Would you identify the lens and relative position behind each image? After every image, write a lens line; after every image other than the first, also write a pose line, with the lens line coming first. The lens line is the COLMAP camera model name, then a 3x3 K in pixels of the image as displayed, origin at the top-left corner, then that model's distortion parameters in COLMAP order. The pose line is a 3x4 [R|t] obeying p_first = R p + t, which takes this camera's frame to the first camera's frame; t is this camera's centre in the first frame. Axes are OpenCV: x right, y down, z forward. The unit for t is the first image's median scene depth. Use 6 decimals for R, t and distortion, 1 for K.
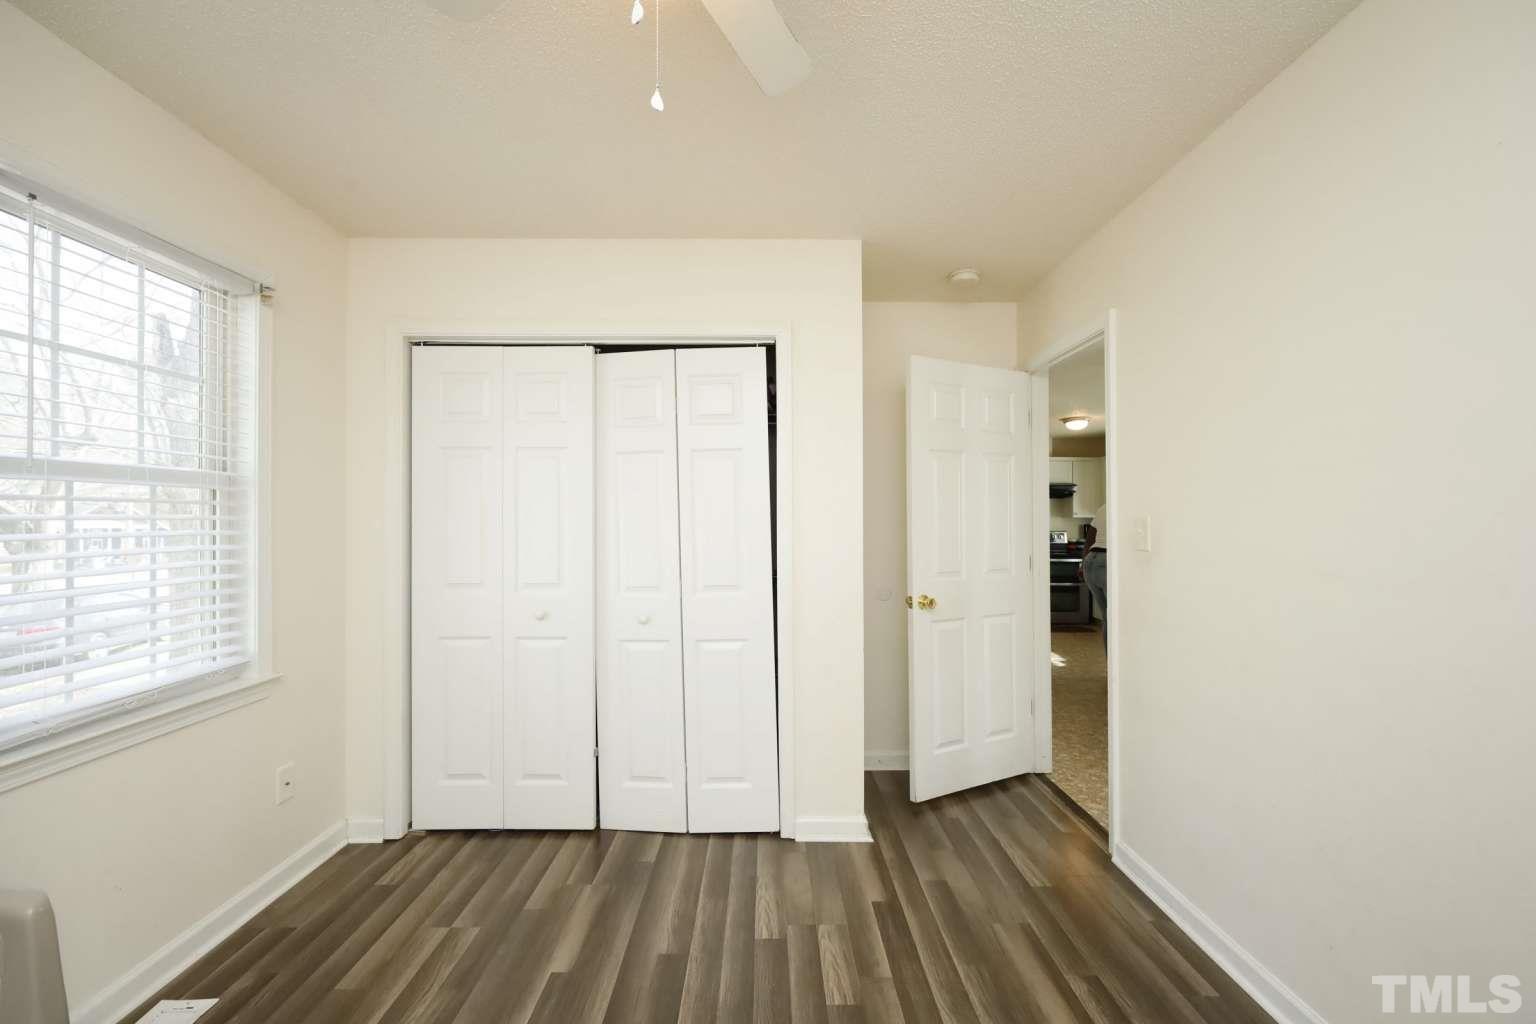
lens RADIAL K [[668.0, 0, 770.8], [0, 668.0, 522.1], [0, 0, 1]] dist [-0.000682, 0.000076]
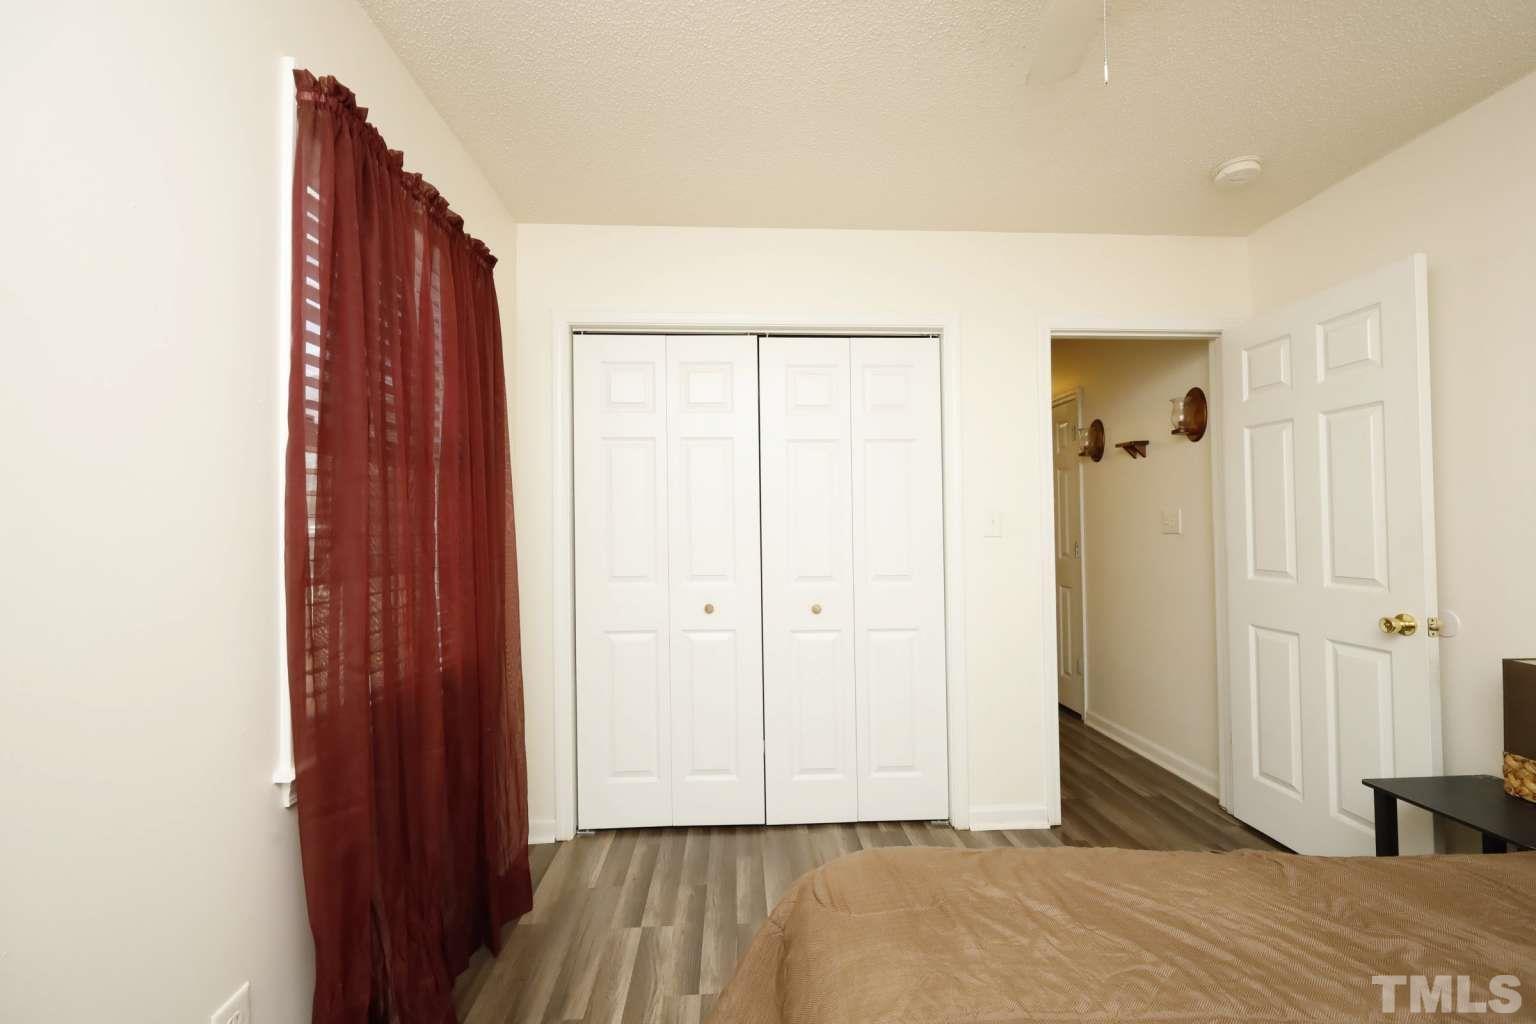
lens RADIAL K [[675.5, 0, 768.0], [0, 675.5, 512.0], [0, 0, 1]] dist [0.001078, 0.000288]
pose [[0.999004, -0.010762, 0.043311, -0.296441], [0.010677, 0.999941, 0.002204, -0.003350], [-0.043333, -0.001739, 0.999059, -0.000713]]
